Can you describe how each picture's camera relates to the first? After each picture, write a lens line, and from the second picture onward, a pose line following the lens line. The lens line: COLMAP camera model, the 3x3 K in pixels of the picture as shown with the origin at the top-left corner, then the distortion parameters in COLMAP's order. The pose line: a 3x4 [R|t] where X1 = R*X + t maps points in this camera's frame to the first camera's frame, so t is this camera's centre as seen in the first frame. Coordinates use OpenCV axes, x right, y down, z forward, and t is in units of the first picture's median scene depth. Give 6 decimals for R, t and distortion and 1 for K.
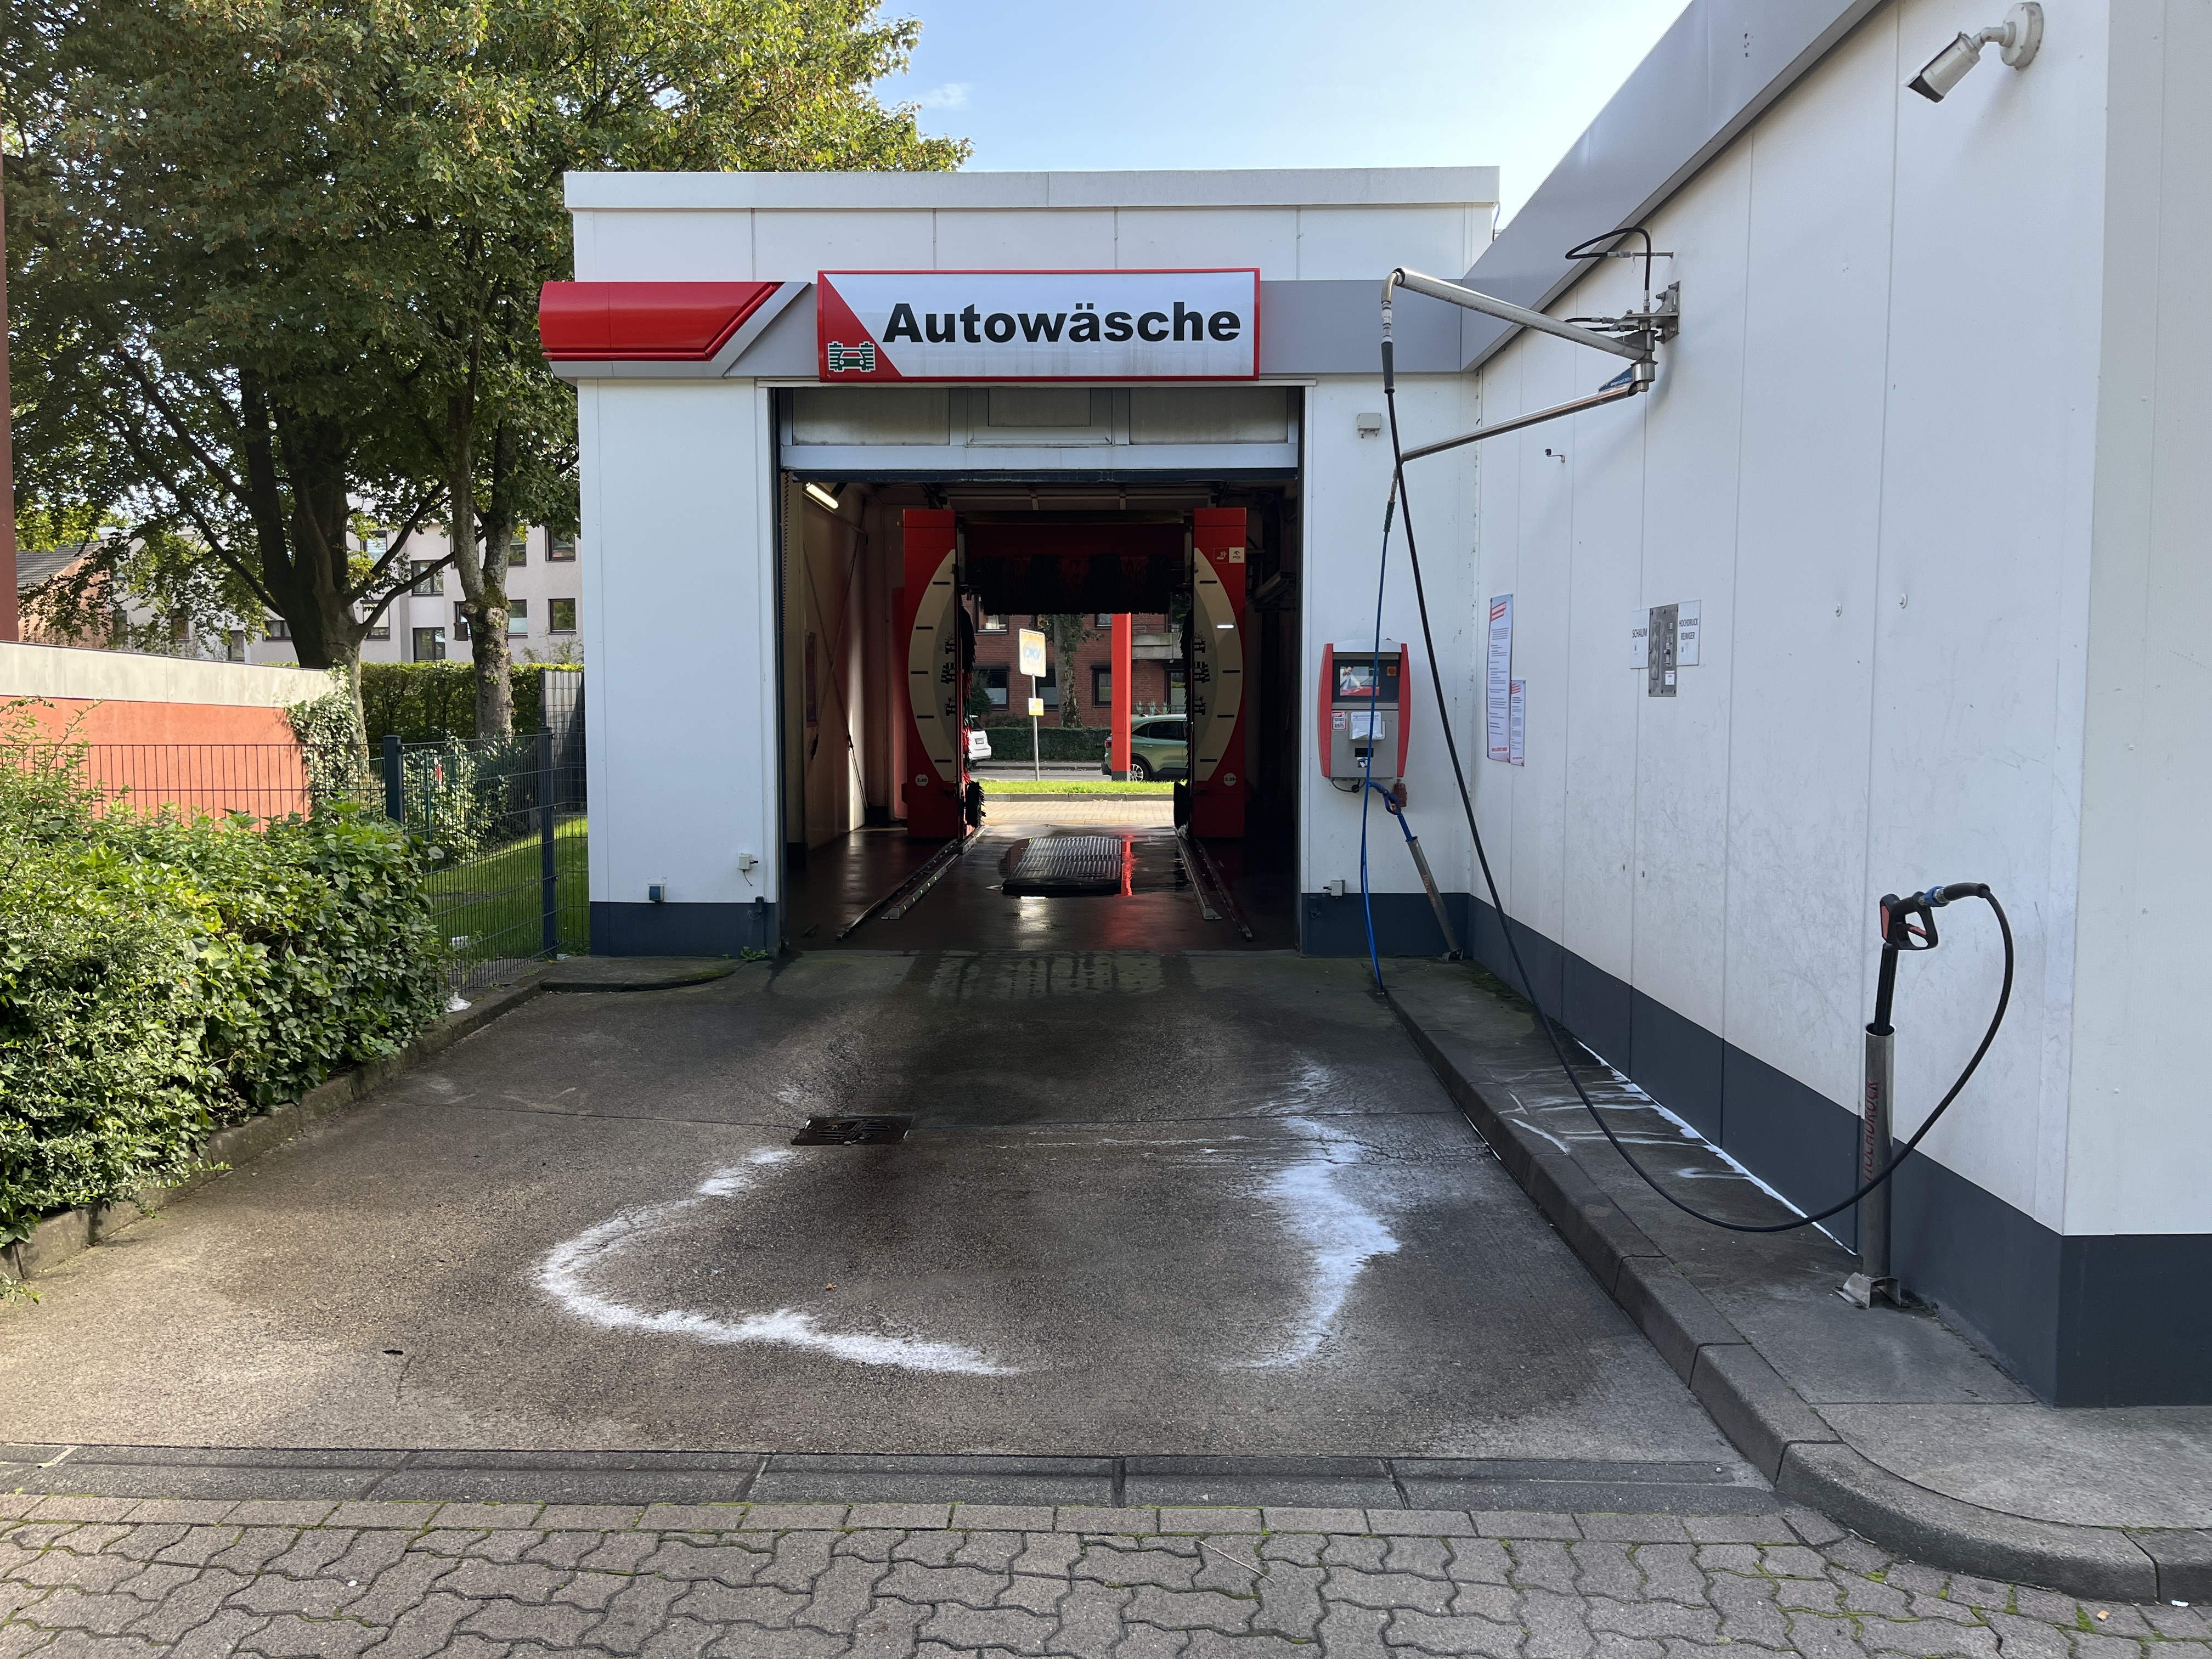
lens RADIAL K [[1670.5, 0, 1106.0], [0, 1670.5, 829.5], [0, 0, 1]] dist [0.055160, -0.081370]
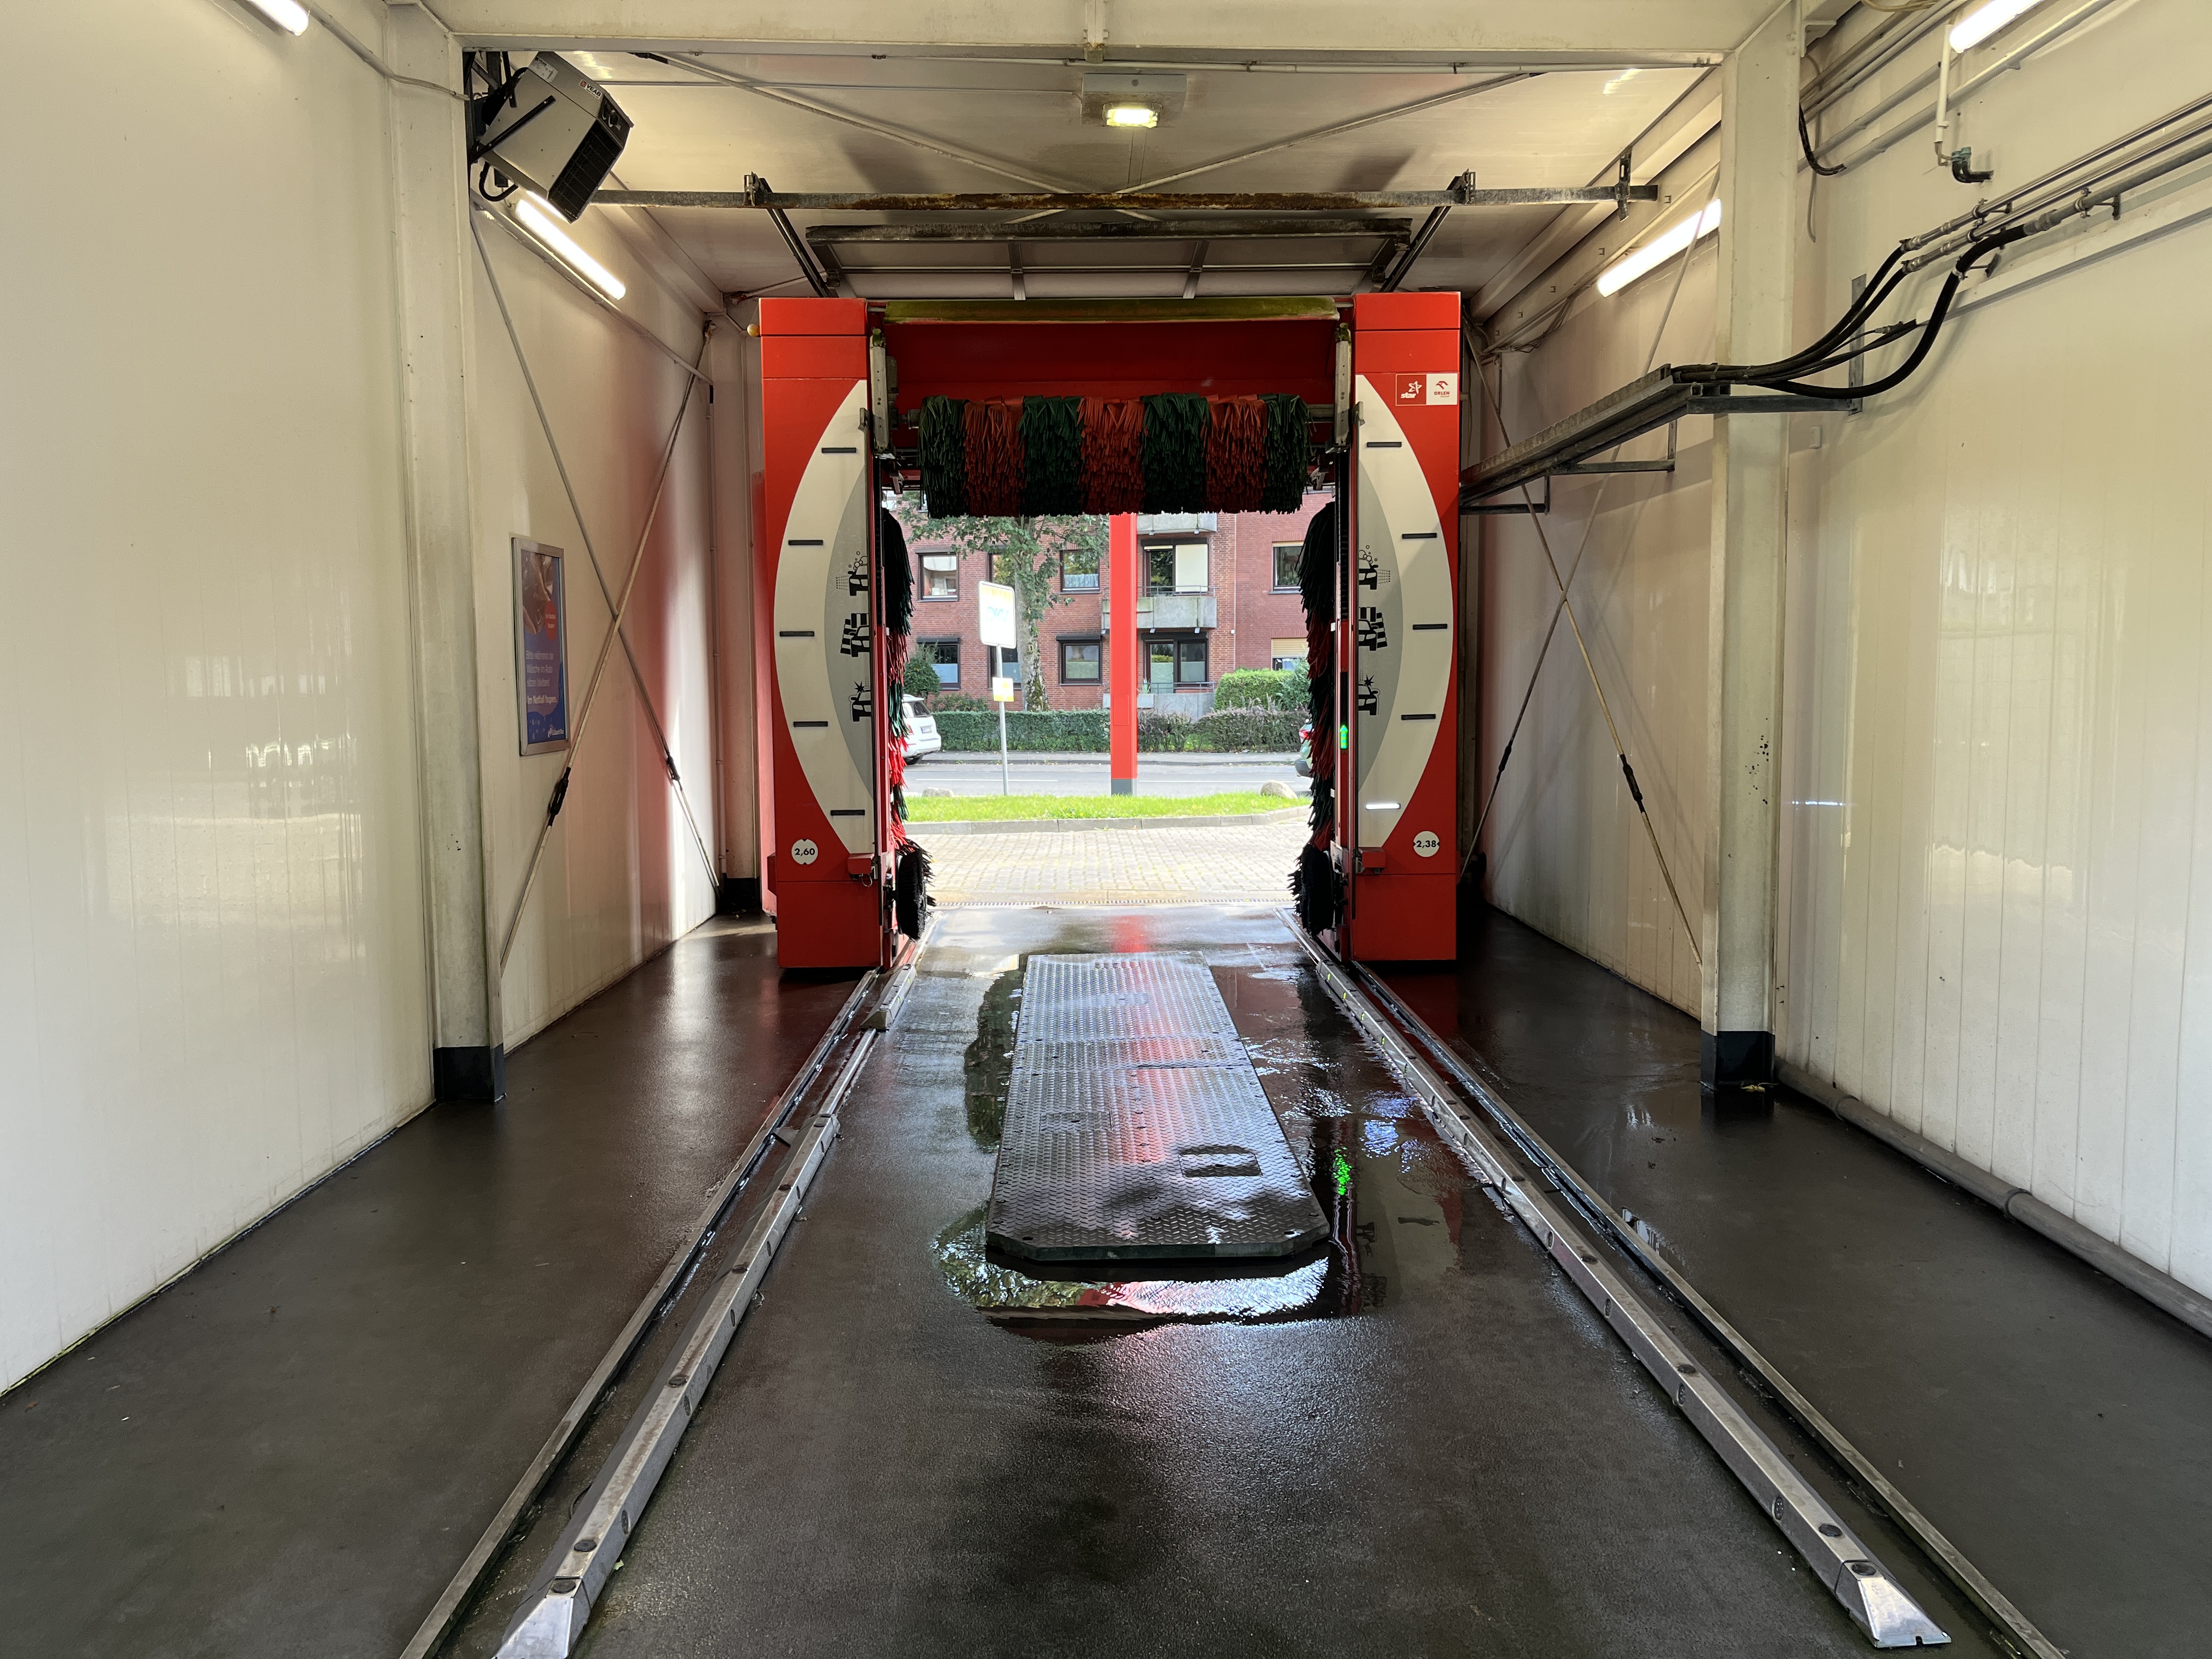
lens RADIAL K [[1670.5, 0, 1106.0], [0, 1670.5, 829.5], [0, 0, 1]] dist [0.055160, -0.081370]
pose [[0.999494, -0.010375, 0.030085, -0.035559], [0.009922, 0.999836, 0.015176, -0.042220], [-0.030237, -0.014870, 0.999432, 0.496516]]
